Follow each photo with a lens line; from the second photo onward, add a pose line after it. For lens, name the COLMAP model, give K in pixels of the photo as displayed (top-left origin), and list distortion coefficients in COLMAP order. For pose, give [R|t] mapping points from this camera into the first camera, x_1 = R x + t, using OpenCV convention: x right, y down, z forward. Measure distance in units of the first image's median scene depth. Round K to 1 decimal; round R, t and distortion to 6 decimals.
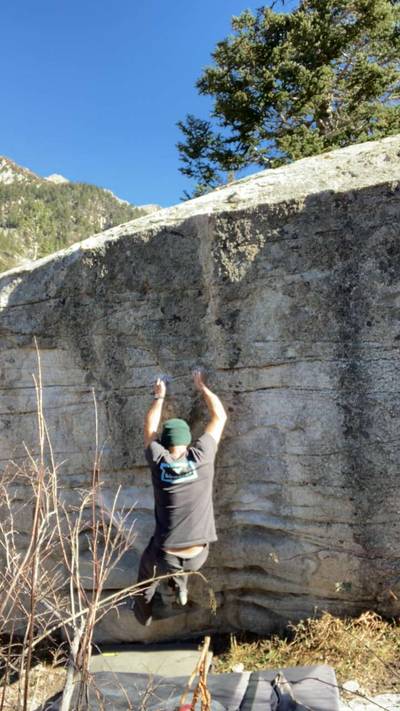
lens RADIAL K [[512.1, 0, 200.0], [0, 512.1, 355.5], [0, 0, 1]] dist [0.043900, 0.000877]
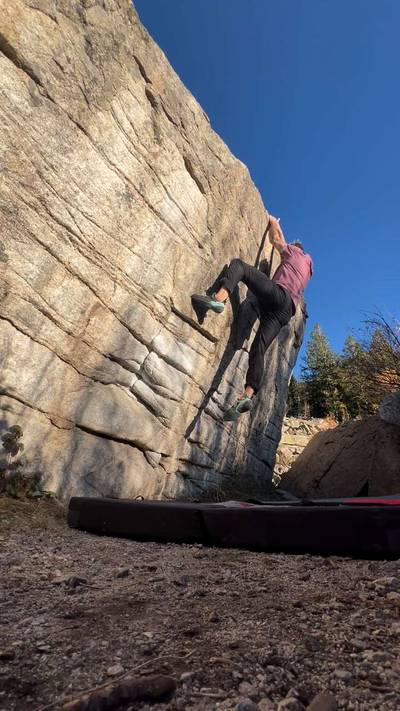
lens RADIAL K [[324.3, 0, 200.0], [0, 324.3, 355.5], [0, 0, 1]] dist [-0.007061, 0.000586]
pose [[0.244984, 0.469871, 0.848059, -0.735833], [-0.229600, 0.877949, -0.420106, 0.597847], [-0.941948, -0.091794, 0.322966, 0.809860]]
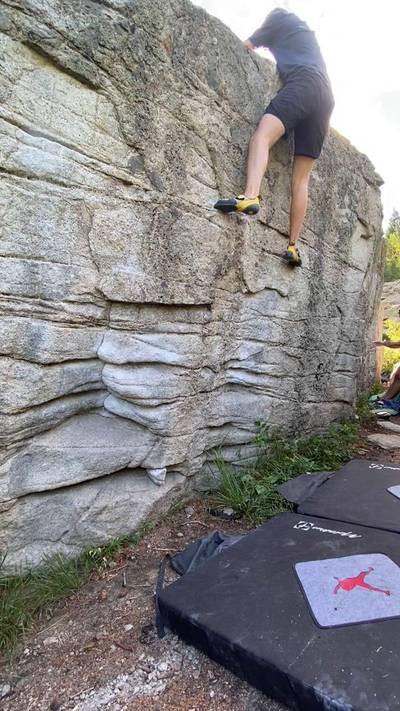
lens RADIAL K [[329.1, 0, 200.0], [0, 329.1, 355.5], [0, 0, 1]] dist [0.010401, -0.013486]
pose [[0.571562, 0.105060, 0.813806, -0.530828], [-0.072677, 0.994354, -0.077325, 0.349184], [-0.817334, -0.014949, 0.575970, 0.706123]]
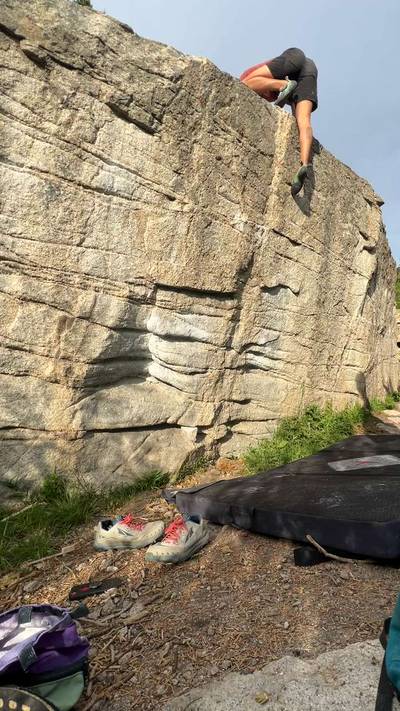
lens RADIAL K [[324.3, 0, 200.0], [0, 324.3, 355.5], [0, 0, 1]] dist [-0.007061, 0.000586]
pose [[0.617999, 0.171158, 0.767321, -0.623870], [-0.081276, 0.984693, -0.154185, 0.463762], [-0.781966, 0.032922, 0.622451, 0.647702]]
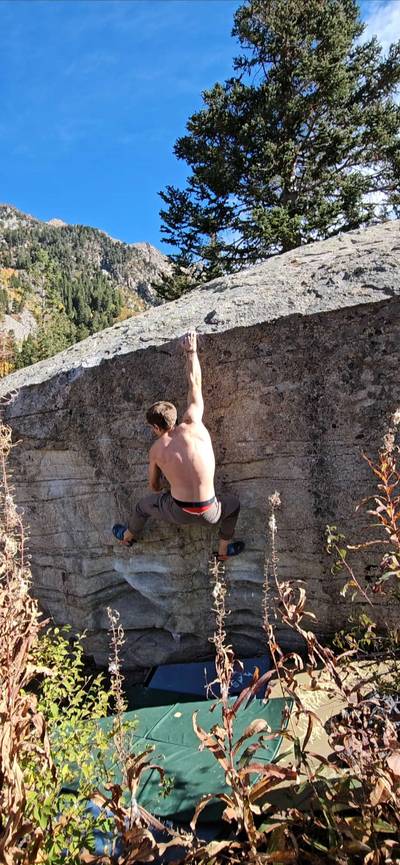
lens RADIAL K [[422.5, 0, 207.3], [0, 422.5, 419.0], [0, 0, 1]] dist [0.000936, 0.000109]
pose [[0.997856, -0.057490, 0.031279, 0.009709], [0.052780, 0.989460, 0.134844, -0.207098], [-0.038702, -0.132904, 0.990373, 0.052417]]
